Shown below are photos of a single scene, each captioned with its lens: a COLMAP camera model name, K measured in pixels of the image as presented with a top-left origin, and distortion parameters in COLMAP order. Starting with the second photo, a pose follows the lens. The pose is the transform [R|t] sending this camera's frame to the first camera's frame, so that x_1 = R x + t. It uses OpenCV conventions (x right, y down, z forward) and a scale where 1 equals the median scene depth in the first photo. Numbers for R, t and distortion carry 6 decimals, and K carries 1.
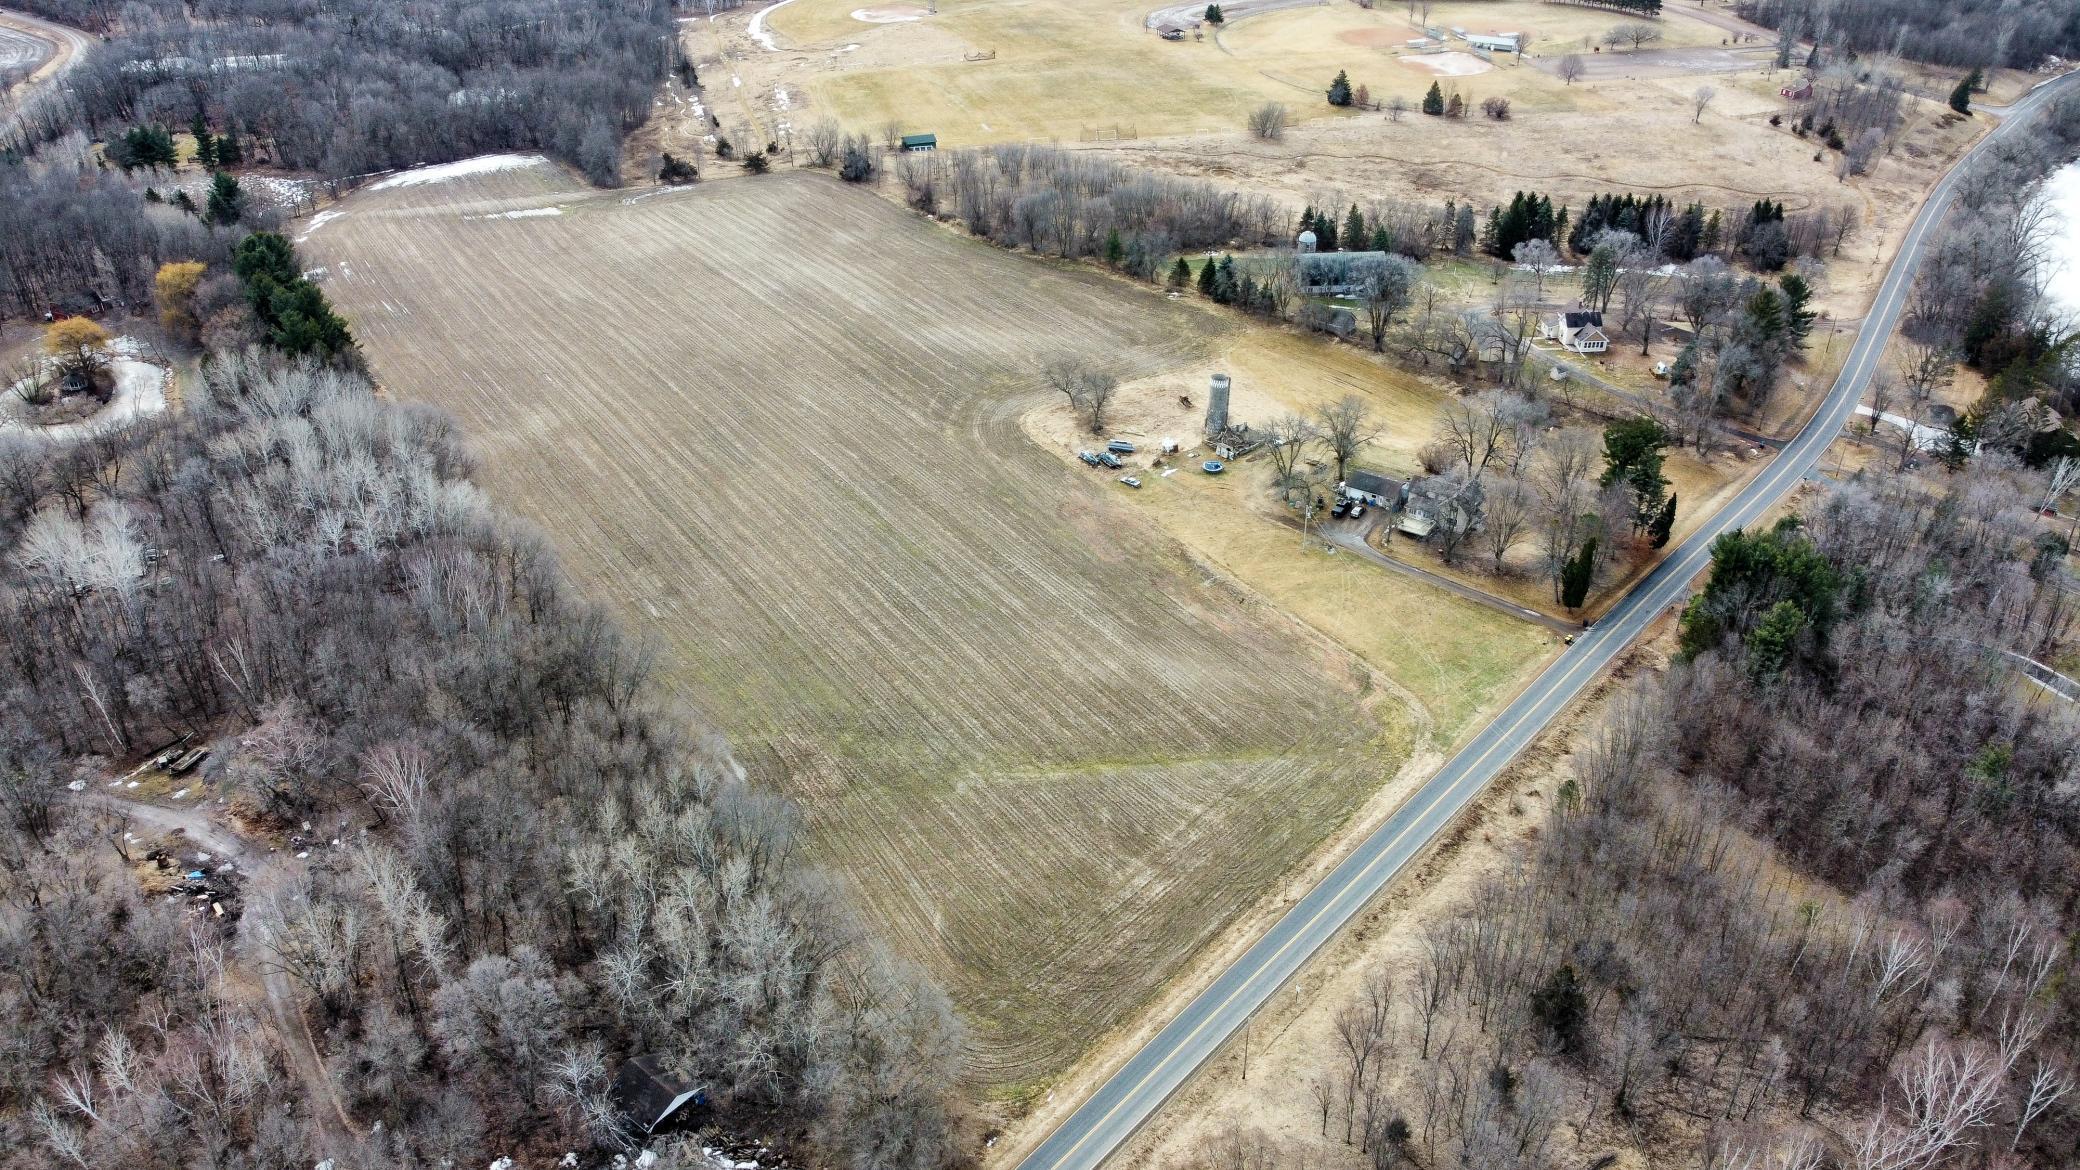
lens RADIAL K [[1576.2, 0, 1037.7], [0, 1576.2, 584.9], [0, 0, 1]] dist [0.002340, -0.001559]
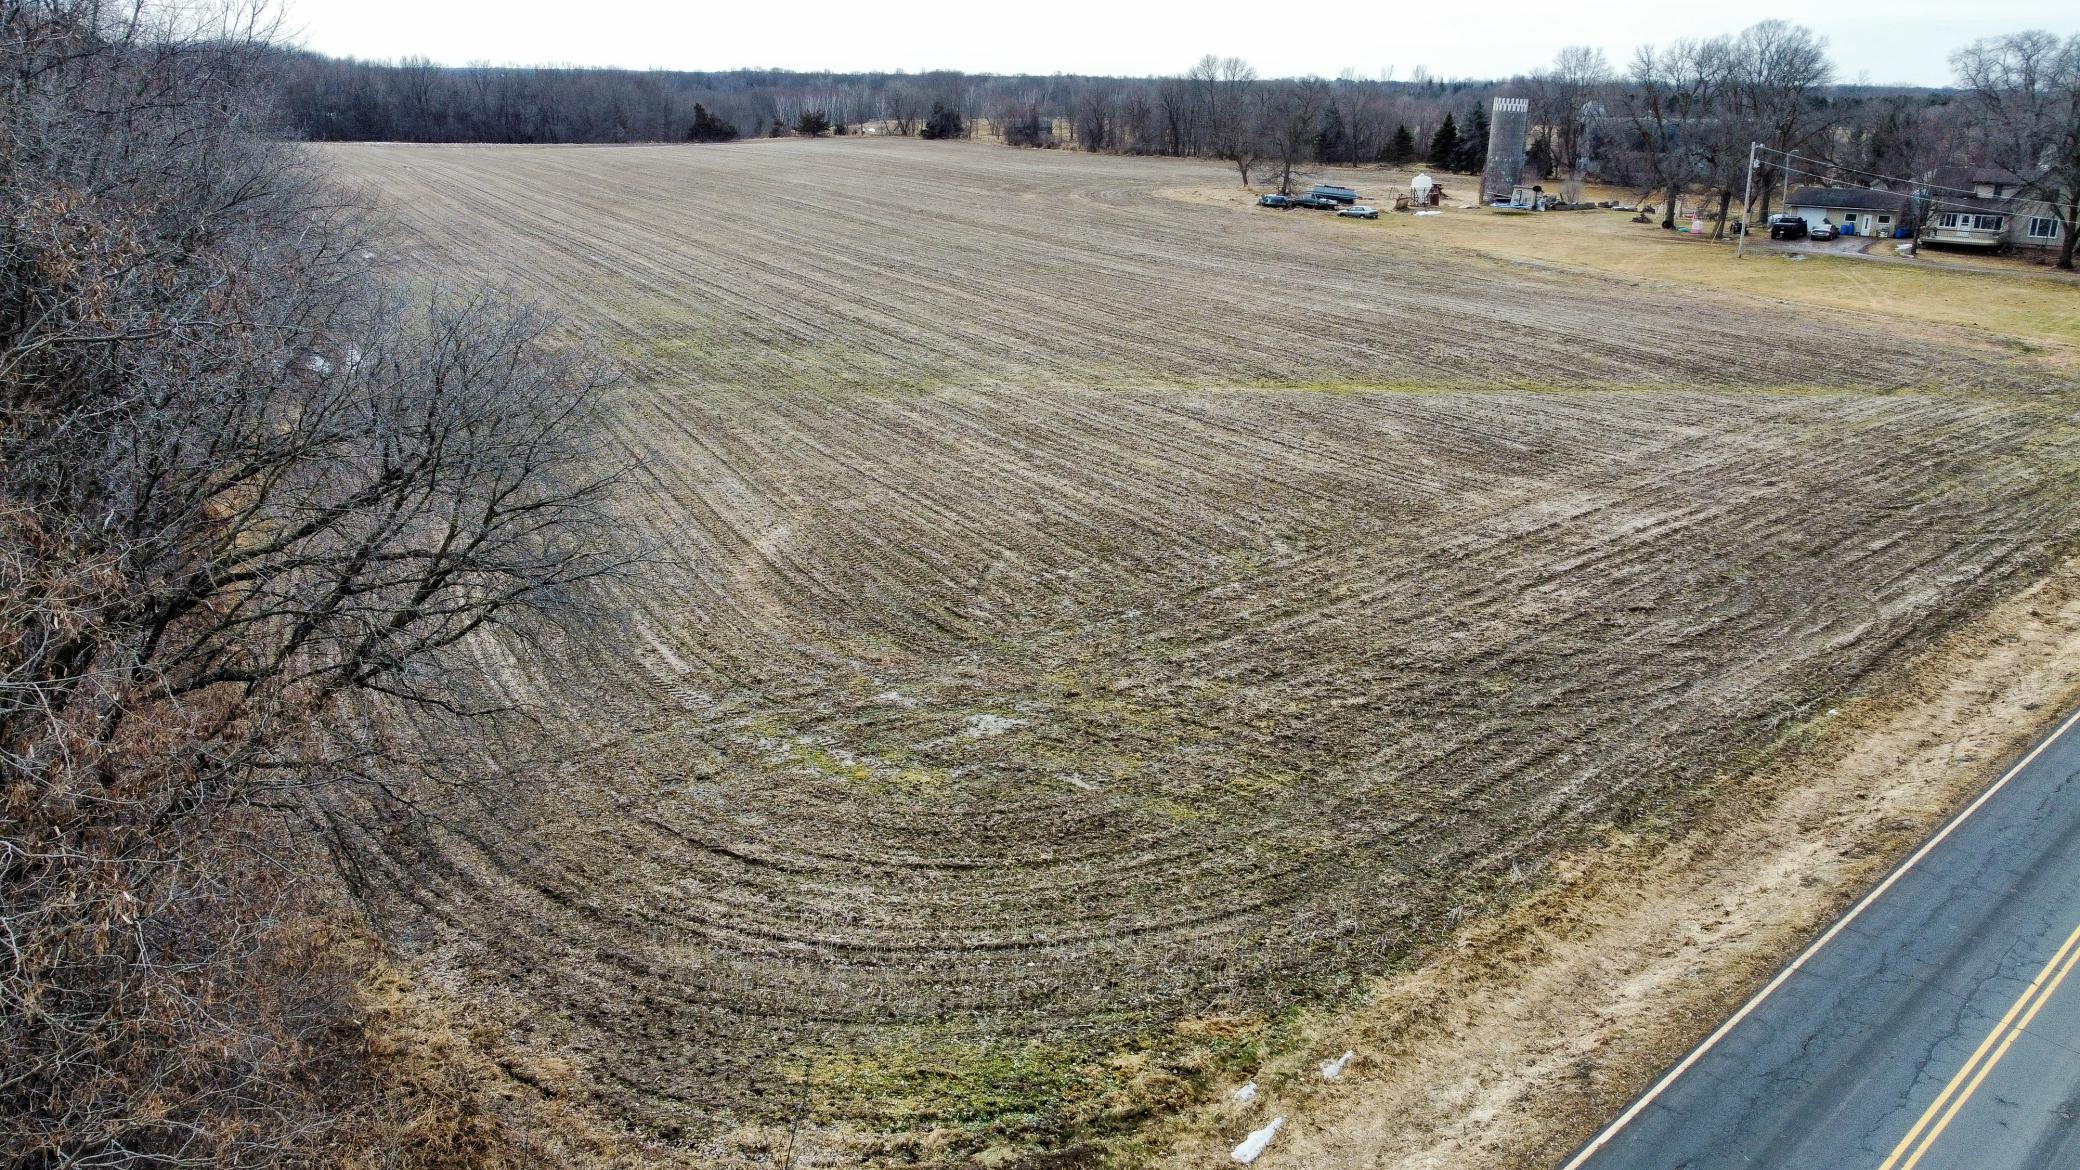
lens RADIAL K [[1576.2, 0, 1036.7], [0, 1576.2, 584.5], [0, 0, 1]] dist [0.002340, -0.001559]
pose [[0.995781, 0.048507, -0.077891, -0.001276], [-0.064838, 0.972612, -0.223207, 0.201815], [0.064931, 0.227315, 0.971654, 0.559783]]
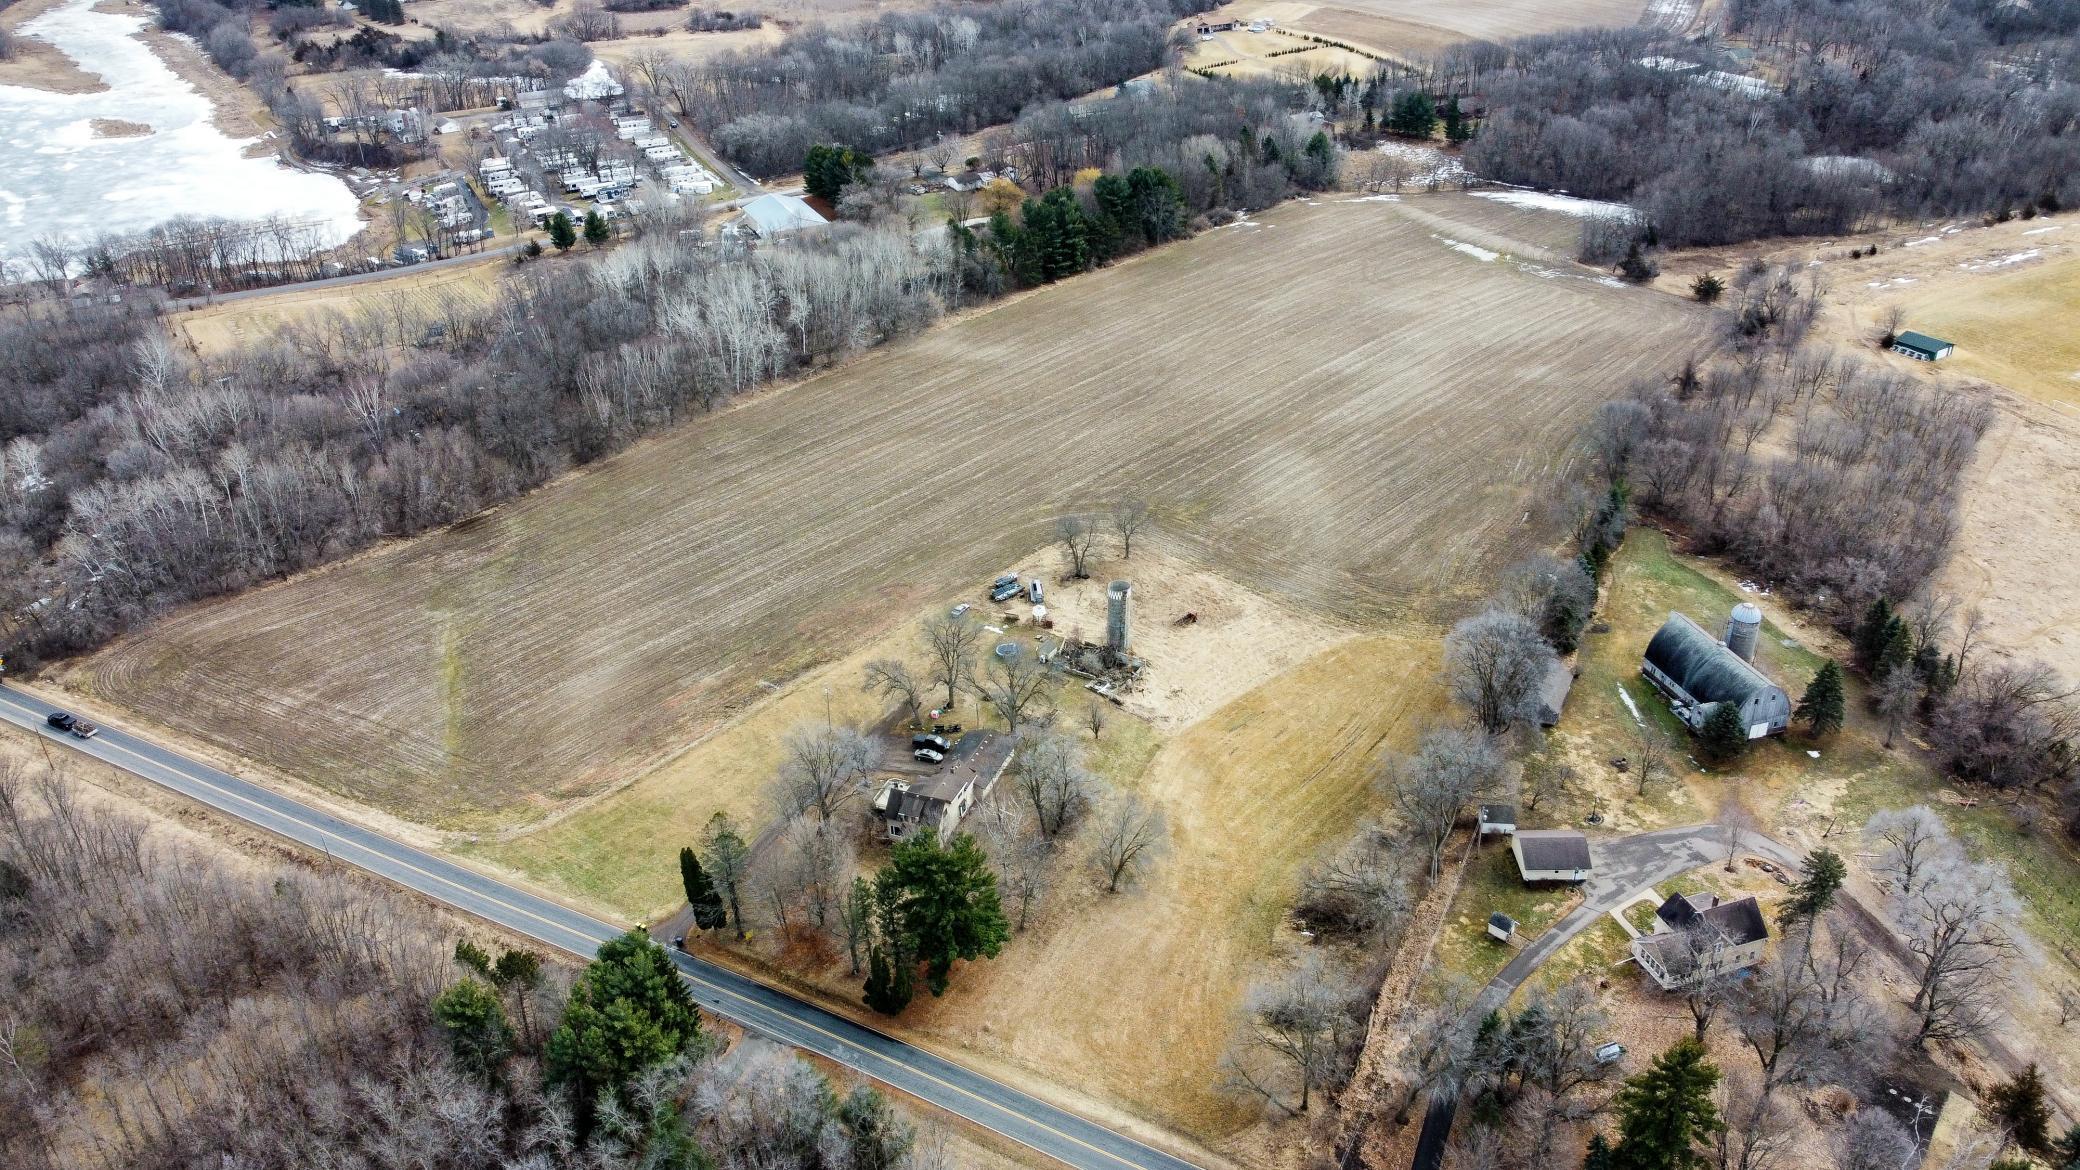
lens RADIAL K [[1576.2, 0, 1037.8], [0, 1576.2, 587.0], [0, 0, 1]] dist [0.002340, -0.001559]
pose [[0.220540, 0.476040, -0.851321, 0.922057], [-0.472569, 0.815678, 0.333687, -0.442123], [0.853253, 0.328717, 0.404852, 0.737460]]
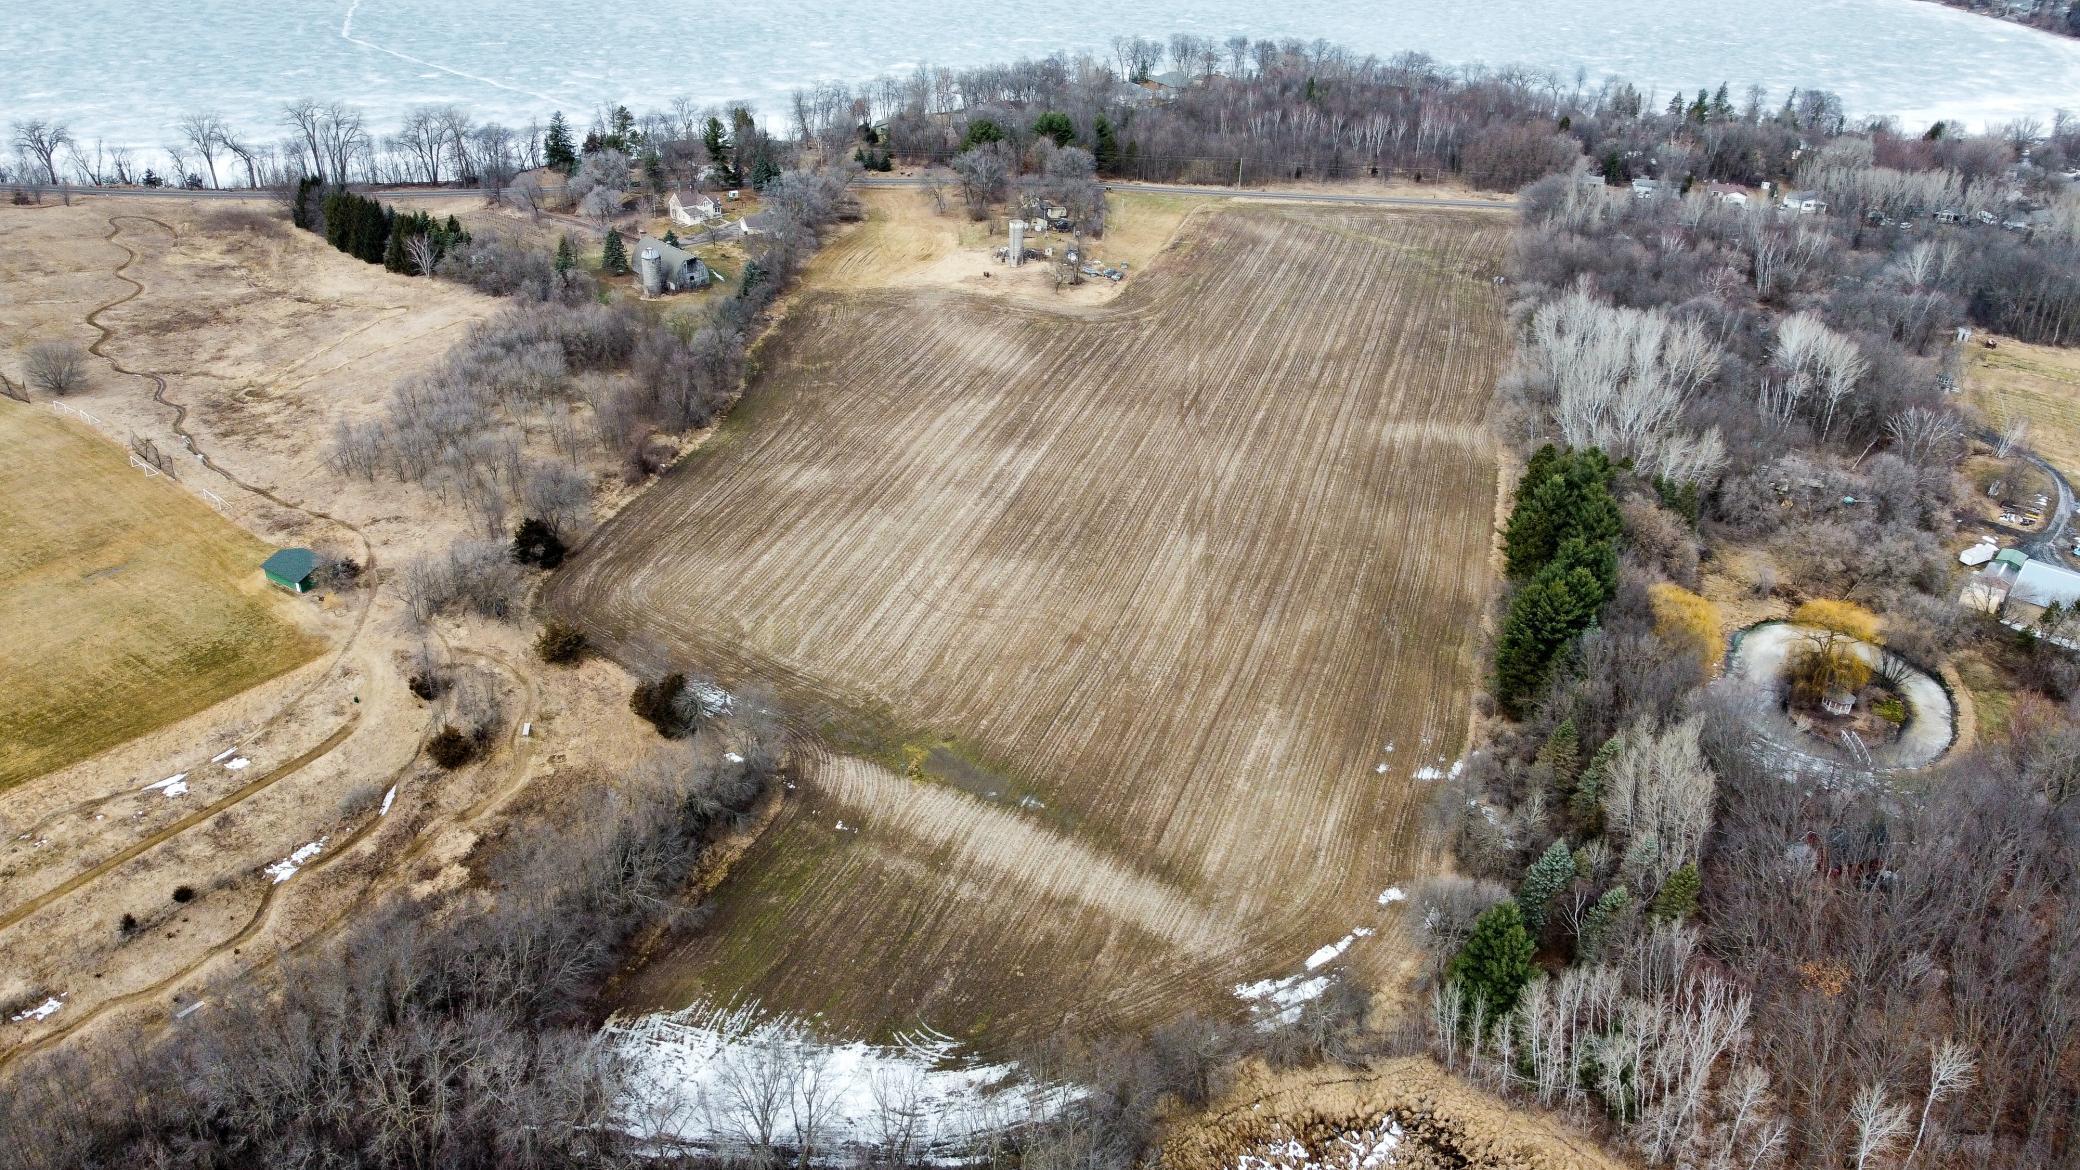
lens RADIAL K [[1576.2, 0, 1038.9], [0, 1576.2, 580.9], [0, 0, 1]] dist [0.002340, -0.001559]
pose [[-0.633659, -0.383880, 0.671649, -1.075631], [0.366923, 0.615195, 0.697784, -1.020888], [-0.681061, 0.688600, -0.248969, 1.782883]]
